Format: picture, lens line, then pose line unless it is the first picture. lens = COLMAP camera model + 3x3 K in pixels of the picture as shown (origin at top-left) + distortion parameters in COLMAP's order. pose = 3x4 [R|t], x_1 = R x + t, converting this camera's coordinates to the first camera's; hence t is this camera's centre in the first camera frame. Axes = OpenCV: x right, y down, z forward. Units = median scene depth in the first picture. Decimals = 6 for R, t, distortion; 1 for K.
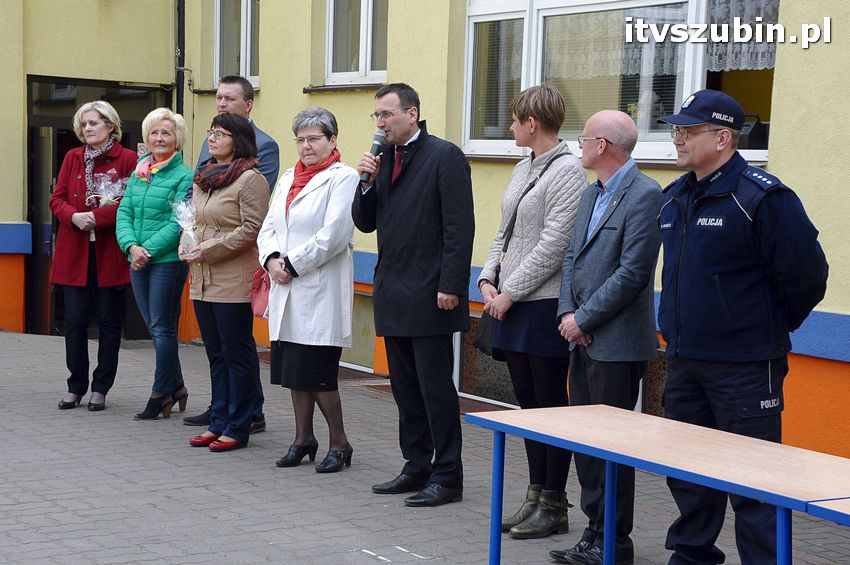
lens RADIAL K [[1703.5, 0, 431.5], [0, 1703.5, 280.7], [0, 0, 1]] dist [0.424273, 0.000000]
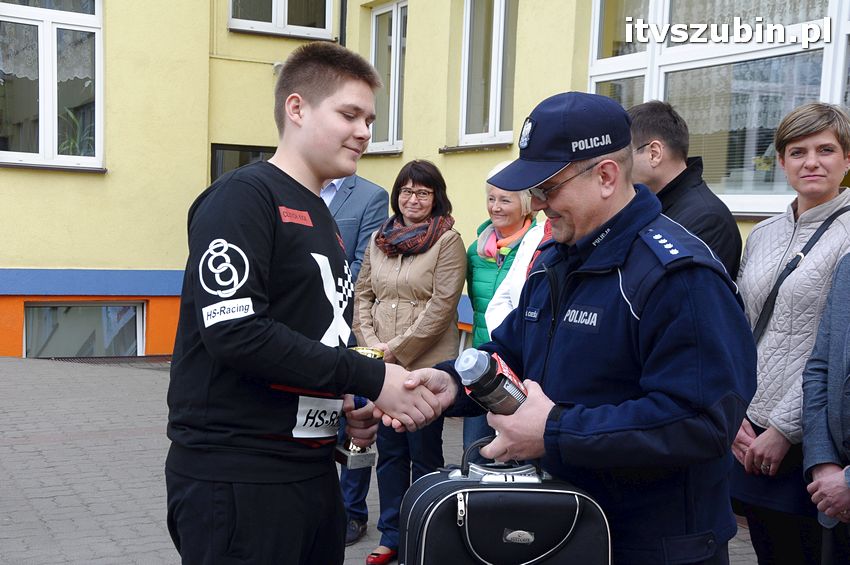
lens RADIAL K [[1221.5, 0, 425.3], [0, 1221.5, 290.5], [0, 0, 1]] dist [0.195703, 0.000000]
pose [[0.992842, 0.009784, -0.119030, 0.011532], [-0.010892, 0.999903, -0.008659, -0.015361], [0.118934, 0.009894, 0.992853, 0.229927]]
